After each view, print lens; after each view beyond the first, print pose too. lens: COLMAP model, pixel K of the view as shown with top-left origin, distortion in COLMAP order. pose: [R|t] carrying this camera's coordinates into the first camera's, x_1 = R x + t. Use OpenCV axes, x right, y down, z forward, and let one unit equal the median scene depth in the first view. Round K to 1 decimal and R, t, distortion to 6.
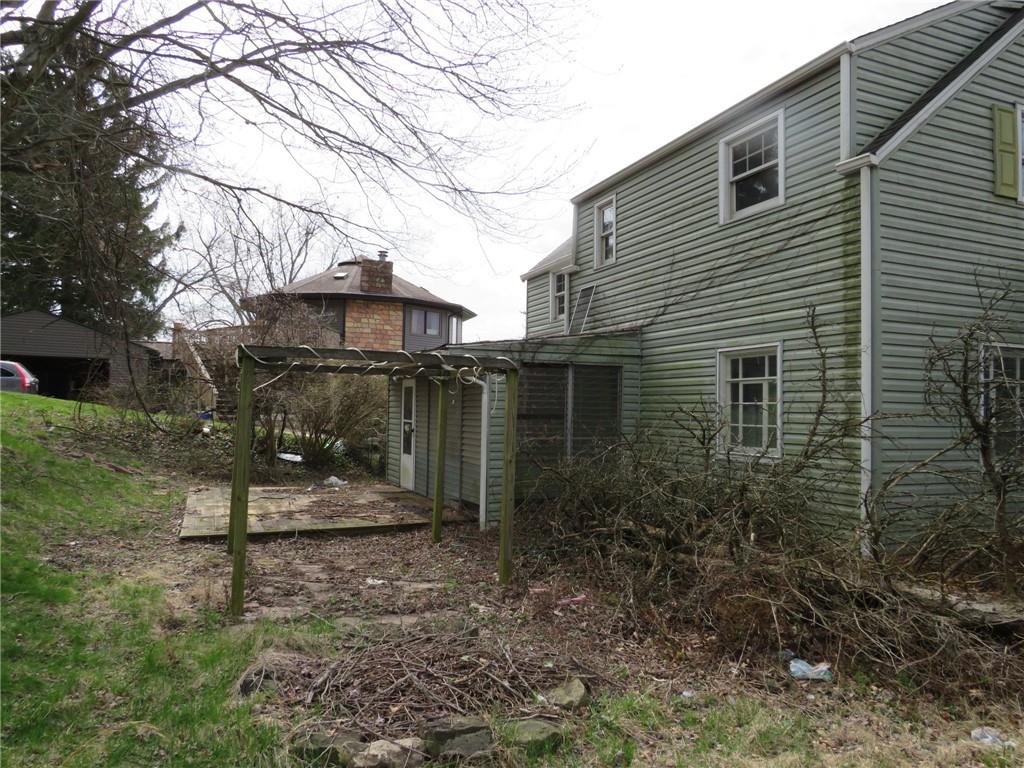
lens RADIAL K [[732.6, 0, 512.0], [0, 732.6, 384.0], [0, 0, 1]] dist [-0.028242, 0.026267]
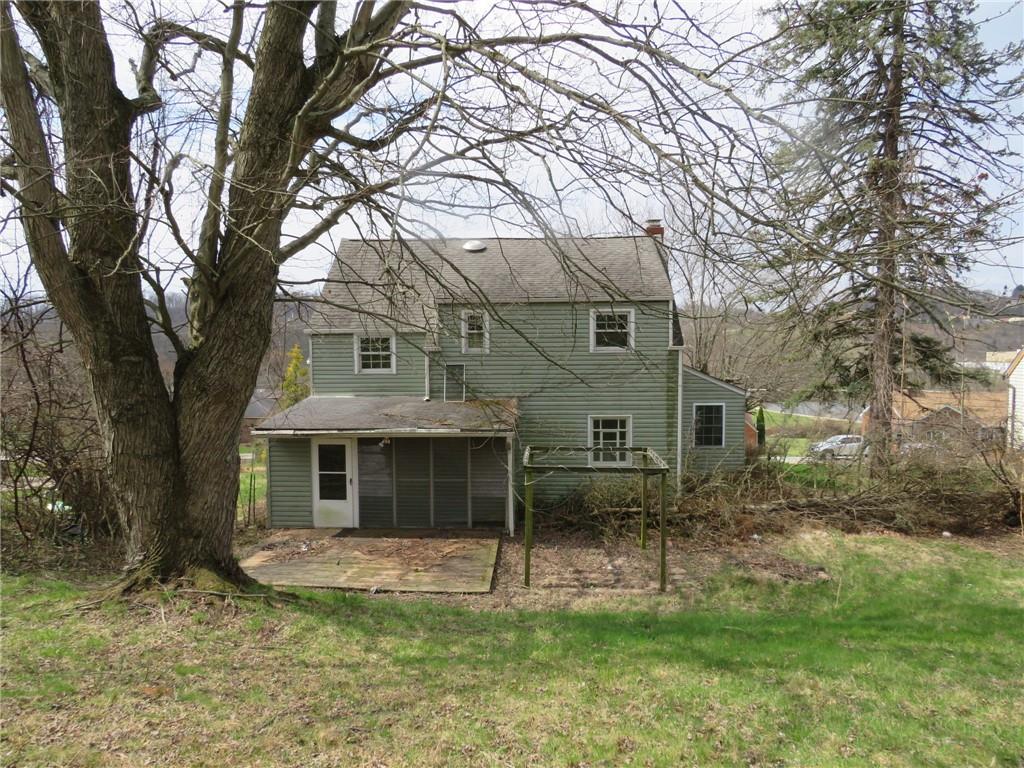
lens RADIAL K [[732.6, 0, 512.0], [0, 732.6, 384.0], [0, 0, 1]] dist [-0.028242, 0.026267]
pose [[0.452066, -0.070013, 0.889233, -2.010055], [-0.018441, 0.995968, 0.087791, -0.384281], [-0.891794, -0.056086, 0.448952, 0.367582]]
